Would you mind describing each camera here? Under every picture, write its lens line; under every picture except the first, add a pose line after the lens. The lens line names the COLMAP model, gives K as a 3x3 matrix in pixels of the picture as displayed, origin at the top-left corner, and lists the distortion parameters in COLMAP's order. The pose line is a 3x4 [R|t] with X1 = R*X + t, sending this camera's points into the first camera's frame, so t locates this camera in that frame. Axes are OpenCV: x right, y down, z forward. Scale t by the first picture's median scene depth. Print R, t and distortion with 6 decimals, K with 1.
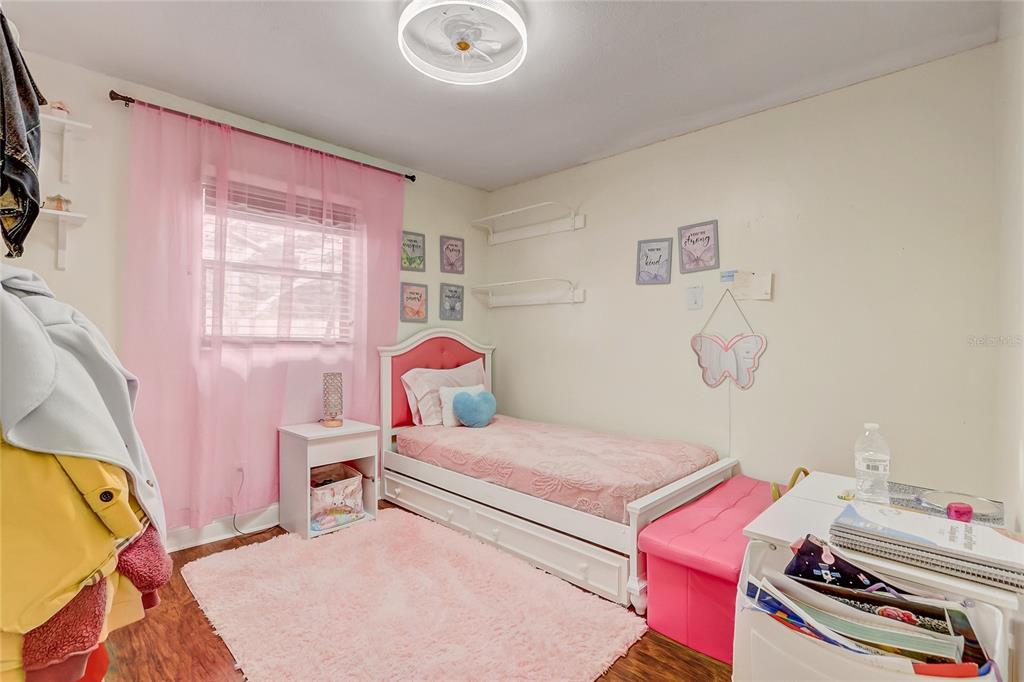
lens RADIAL K [[479.6, 0, 512.0], [0, 479.6, 341.0], [0, 0, 1]] dist [0.000267, 0.000241]
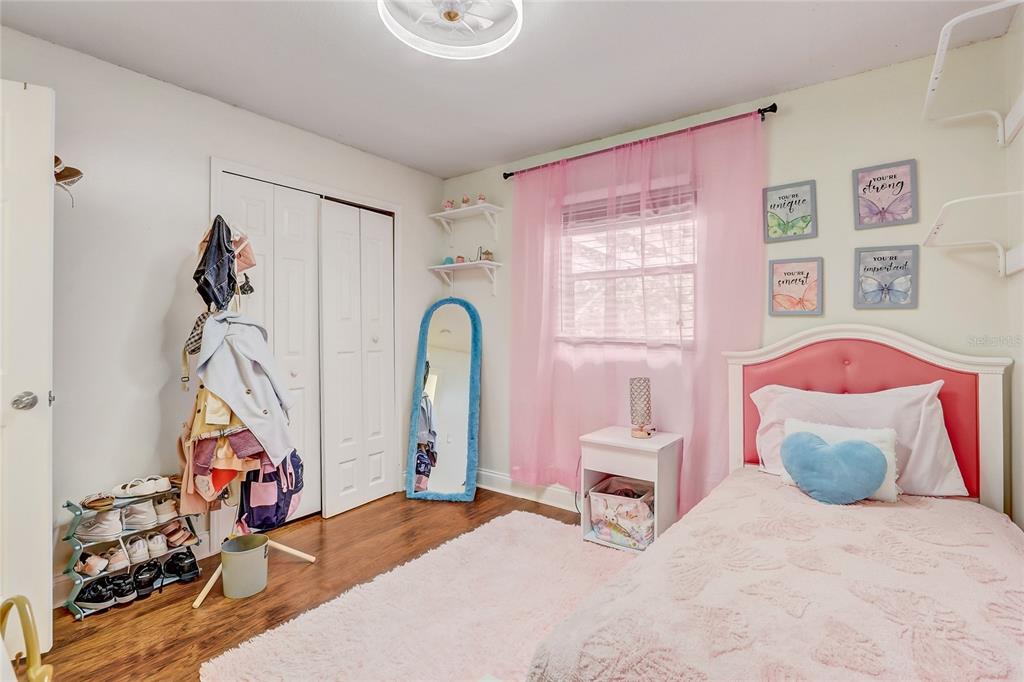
lens RADIAL K [[483.3, 0, 506.8], [0, 483.3, 321.2], [0, 0, 1]] dist [-0.001153, -0.000411]
pose [[0.121361, -0.018145, -0.992443, 0.424166], [-0.002451, 0.999824, -0.018580, -0.019428], [0.992605, 0.004688, 0.121295, 0.529887]]
